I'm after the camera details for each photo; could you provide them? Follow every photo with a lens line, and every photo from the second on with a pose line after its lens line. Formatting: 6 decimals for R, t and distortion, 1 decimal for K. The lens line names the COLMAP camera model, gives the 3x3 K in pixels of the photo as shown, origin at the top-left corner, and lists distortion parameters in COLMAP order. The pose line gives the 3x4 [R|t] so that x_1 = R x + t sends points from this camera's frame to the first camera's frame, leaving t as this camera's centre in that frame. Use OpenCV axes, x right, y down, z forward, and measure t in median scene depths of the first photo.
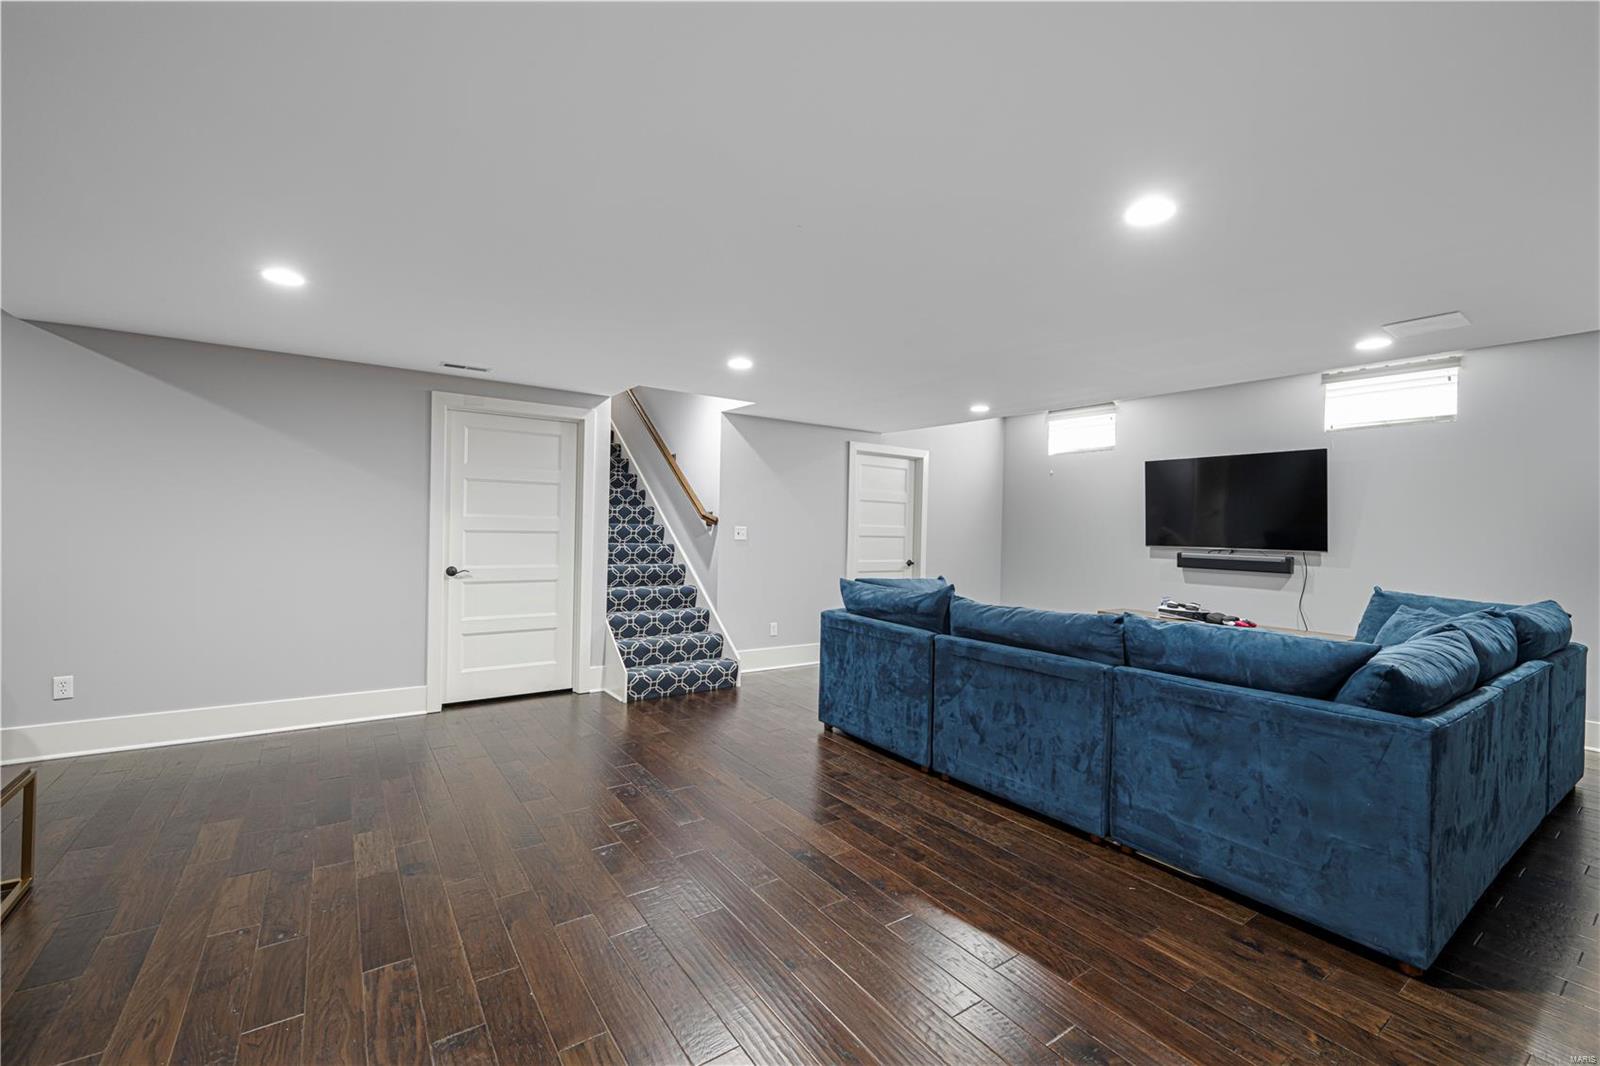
lens RADIAL K [[648.3, 0, 800.0], [0, 648.3, 533.0], [0, 0, 1]] dist [-0.001396, -0.000286]
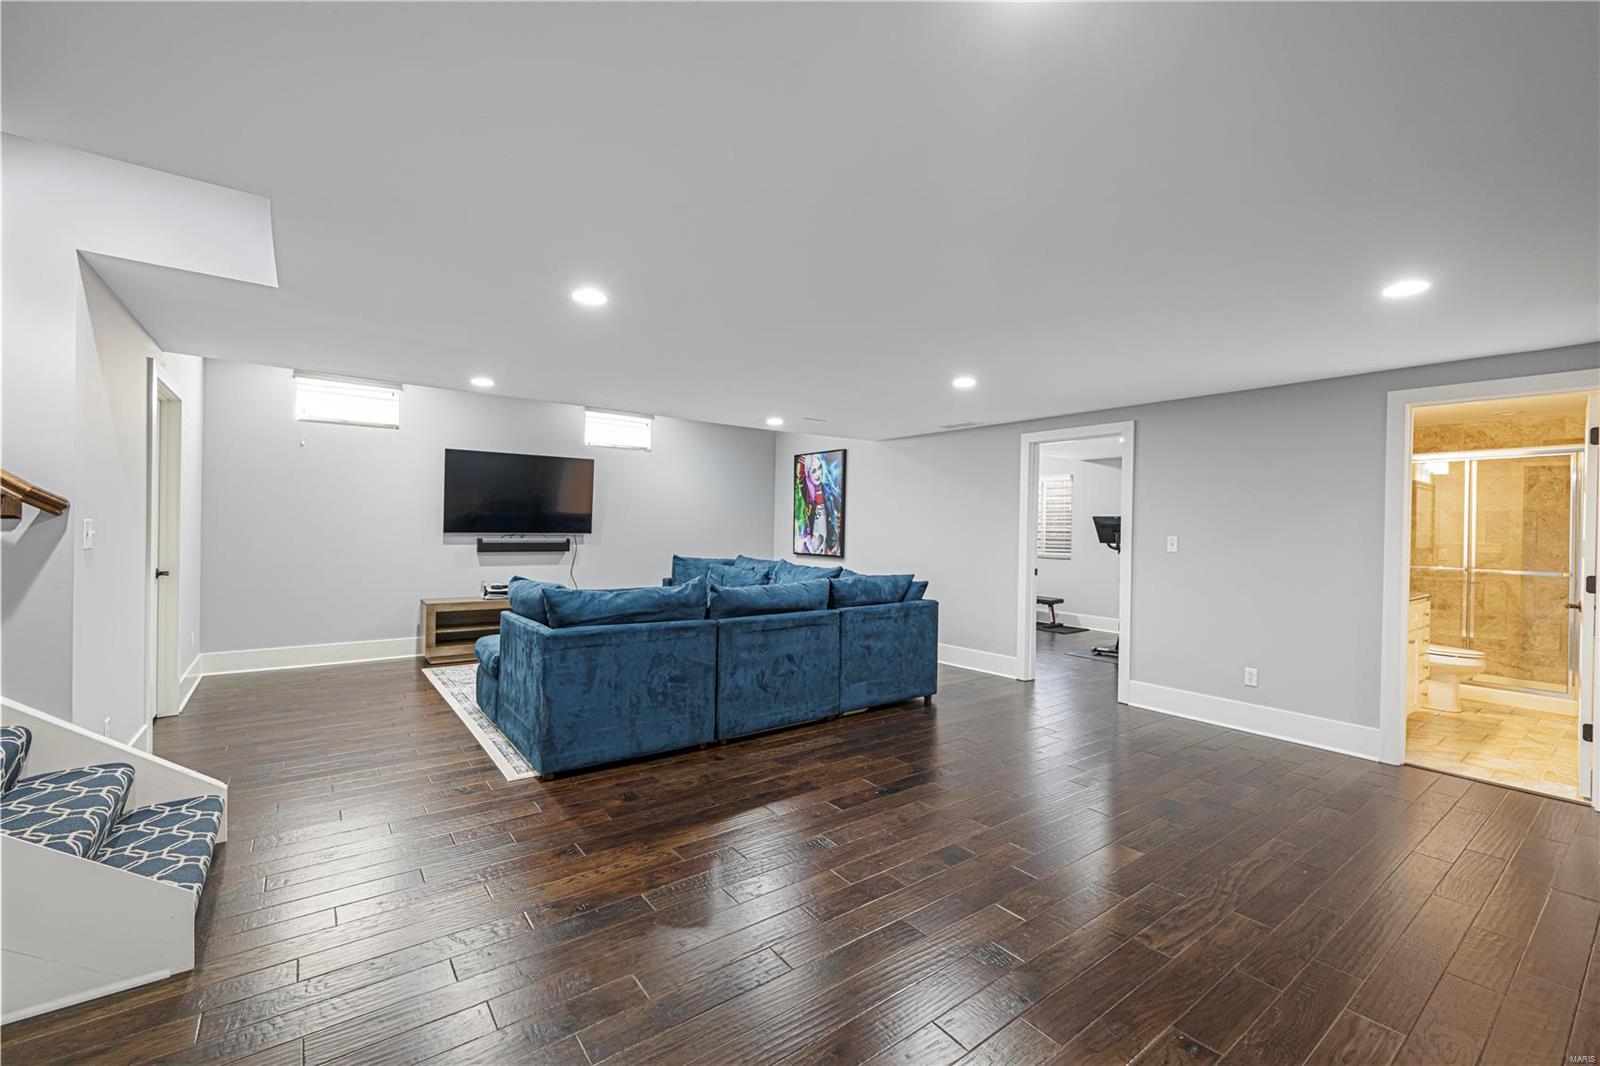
lens RADIAL K [[663.5, 0, 805.2], [0, 663.5, 529.5], [0, 0, 1]] dist [-0.000046, -0.000293]
pose [[-0.023870, -0.025024, 0.999402, -0.612268], [-0.008547, 0.999655, 0.024826, -0.019023], [-0.999679, -0.007949, -0.024076, 0.576652]]
